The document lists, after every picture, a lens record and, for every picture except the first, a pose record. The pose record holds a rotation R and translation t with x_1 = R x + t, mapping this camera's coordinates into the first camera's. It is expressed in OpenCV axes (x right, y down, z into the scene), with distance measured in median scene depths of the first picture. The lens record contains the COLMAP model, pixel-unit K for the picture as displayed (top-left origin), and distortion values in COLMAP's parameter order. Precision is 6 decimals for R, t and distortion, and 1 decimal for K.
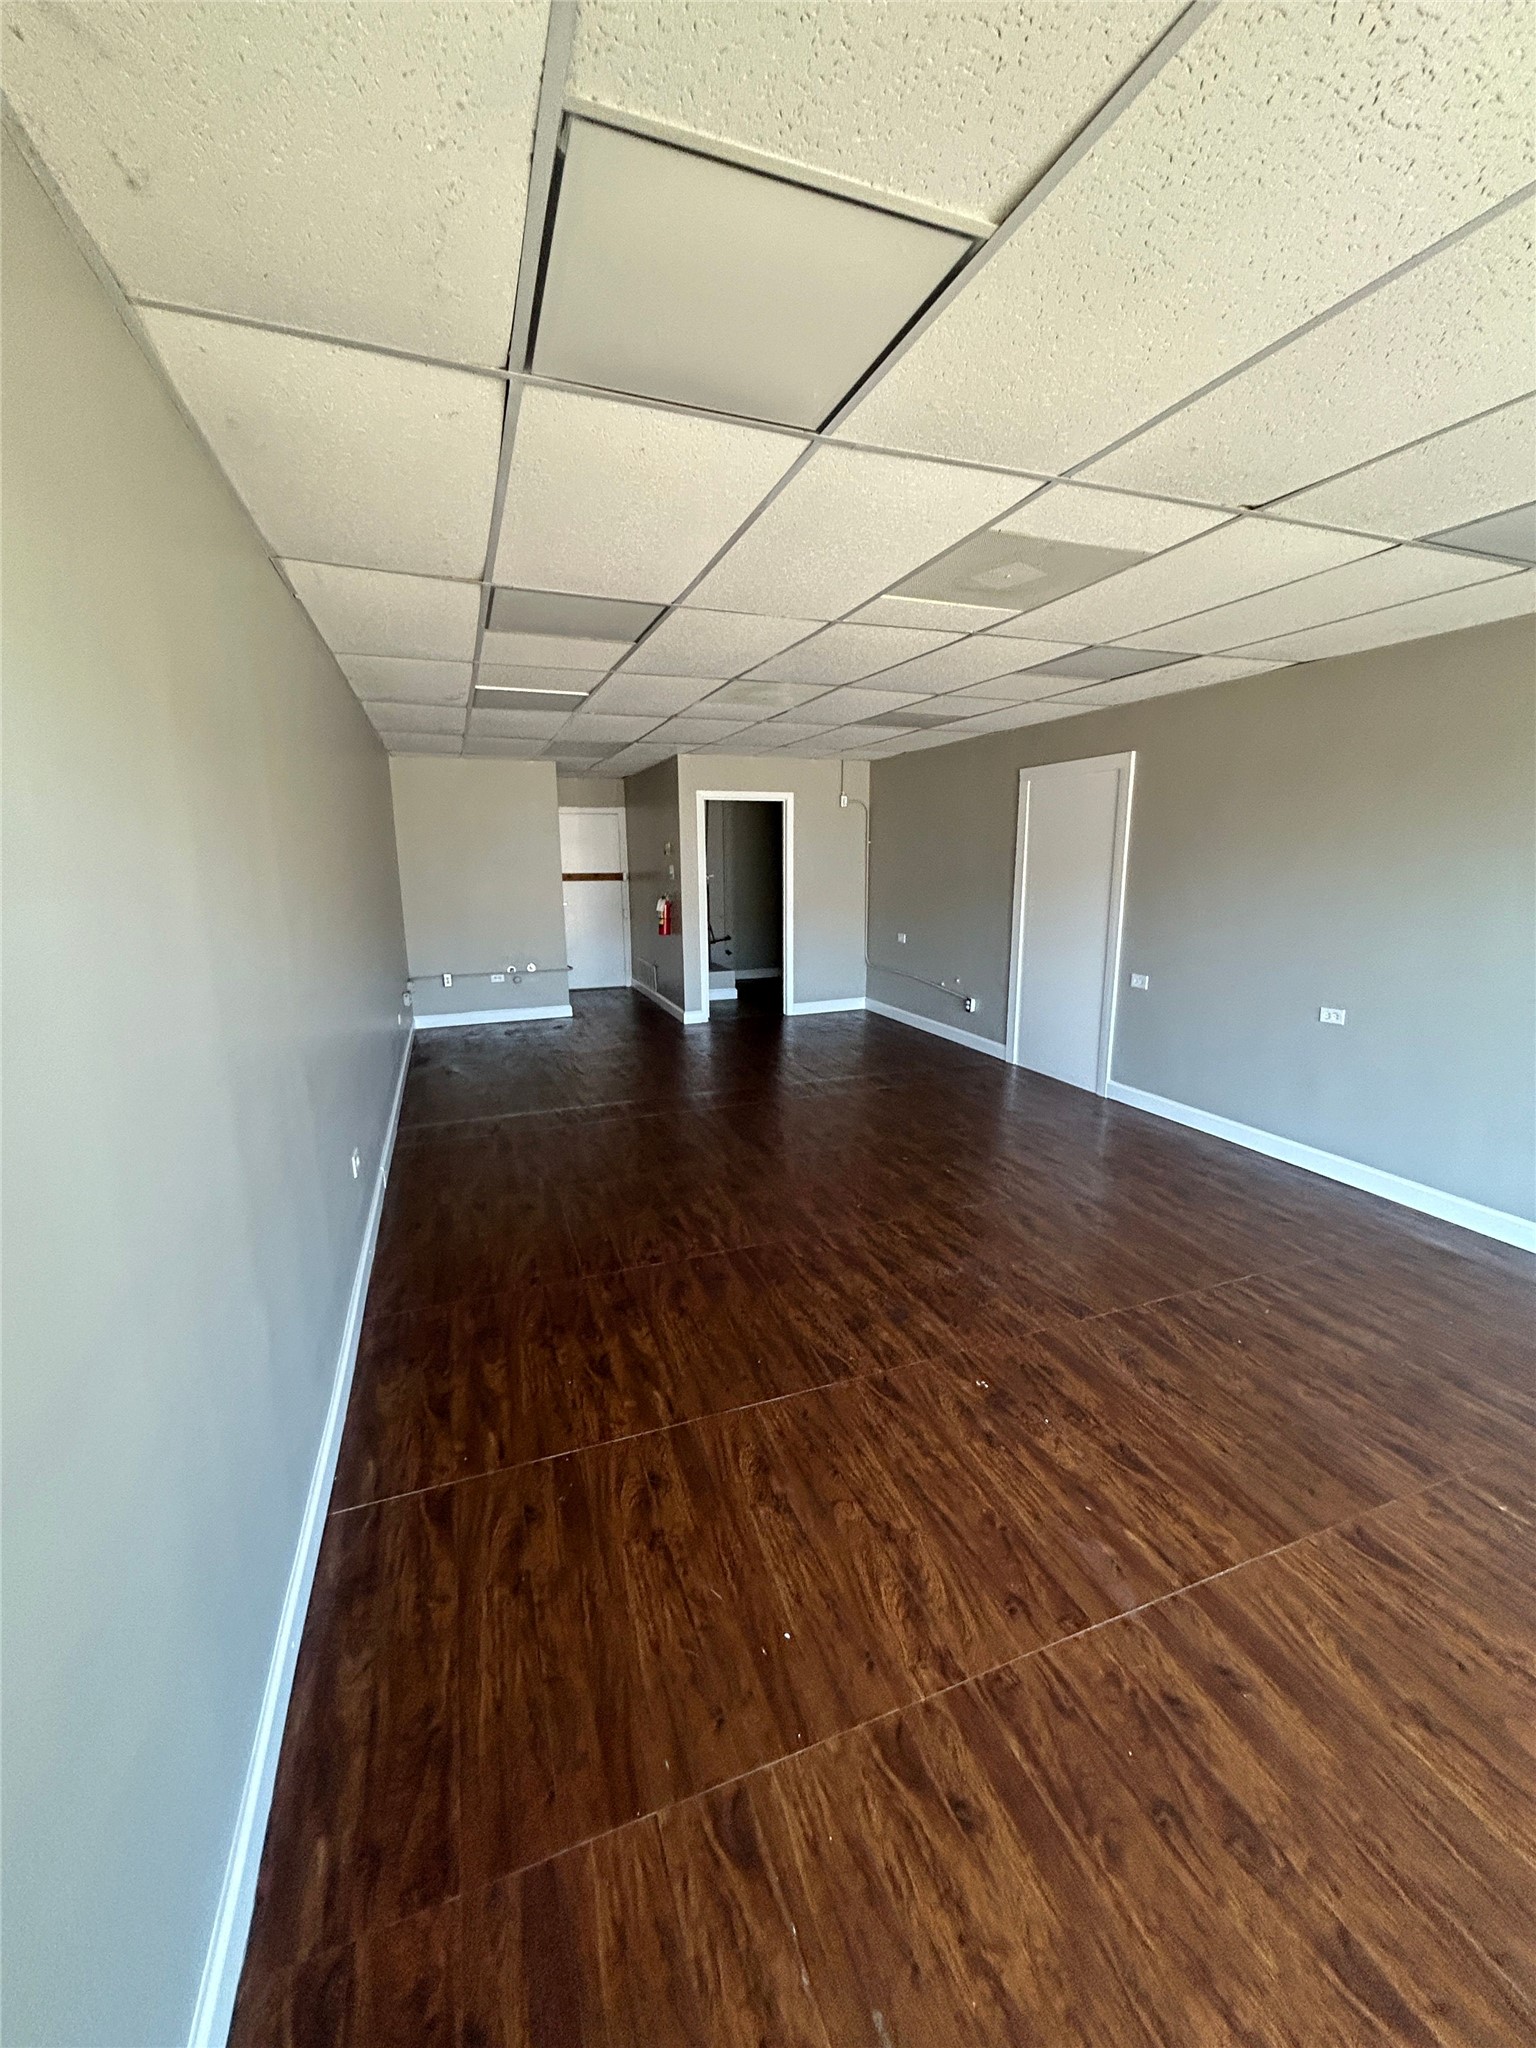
lens RADIAL K [[819.6, 0, 764.5], [0, 819.6, 1023.7], [0, 0, 1]] dist [0.002498, -0.000219]
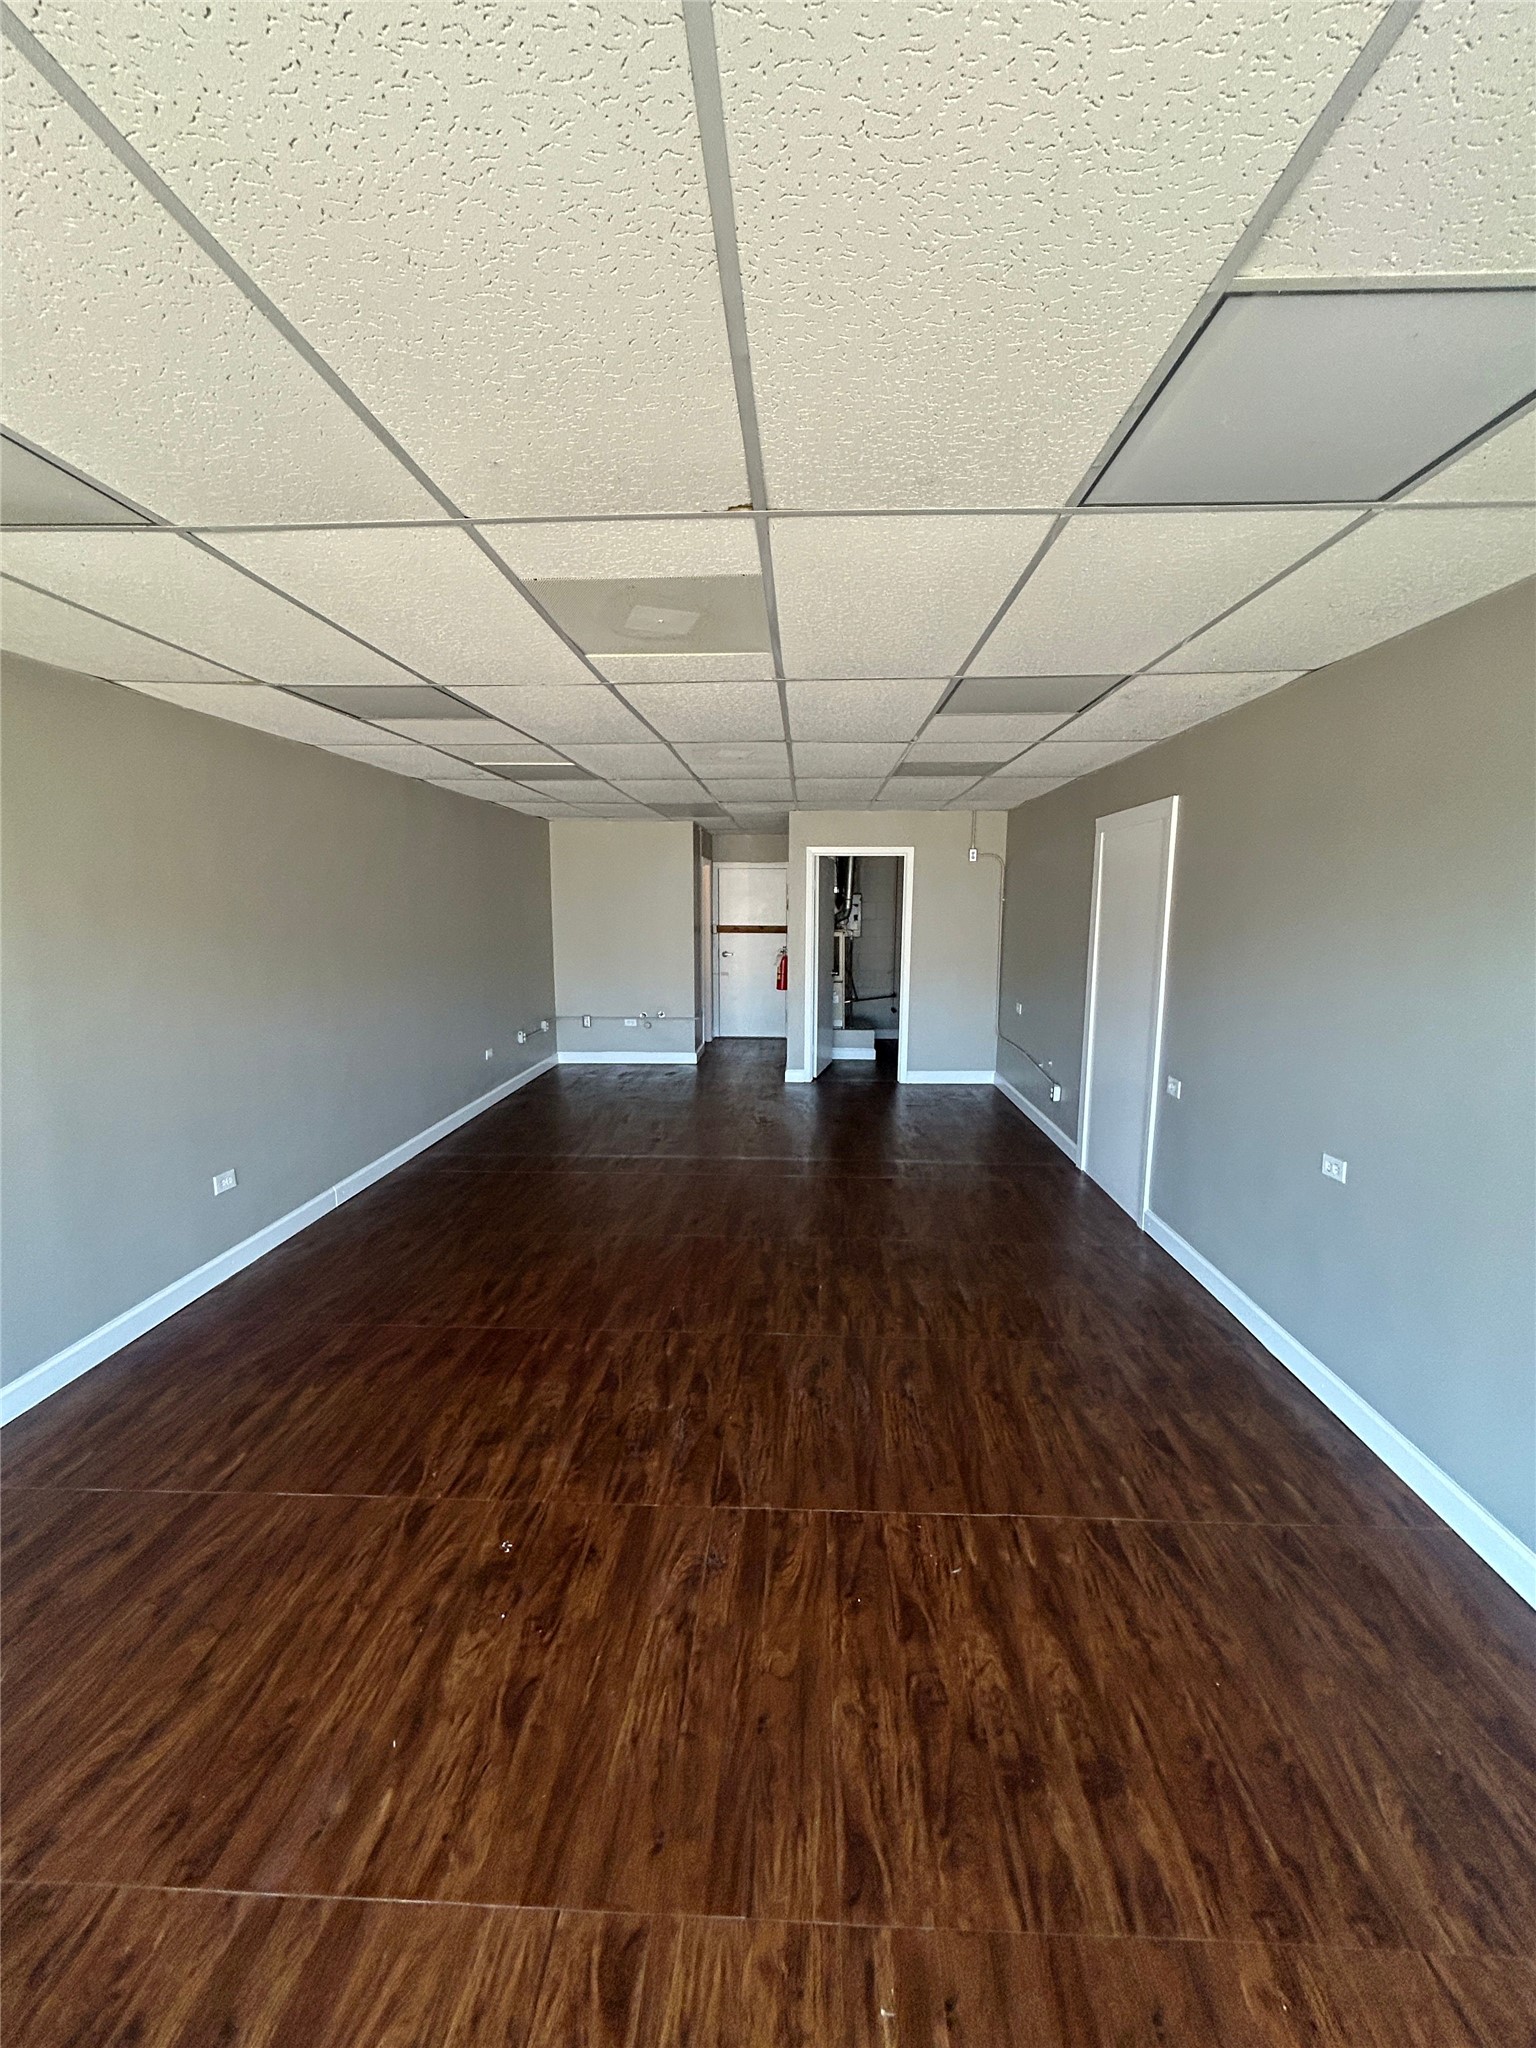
lens RADIAL K [[819.6, 0, 767.7], [0, 819.6, 1019.5], [0, 0, 1]] dist [0.002498, -0.000219]
pose [[0.919005, 0.065394, -0.388786, 0.685881], [-0.089052, 0.995093, -0.043124, -0.080751], [0.384058, 0.074253, 0.920318, 0.234319]]
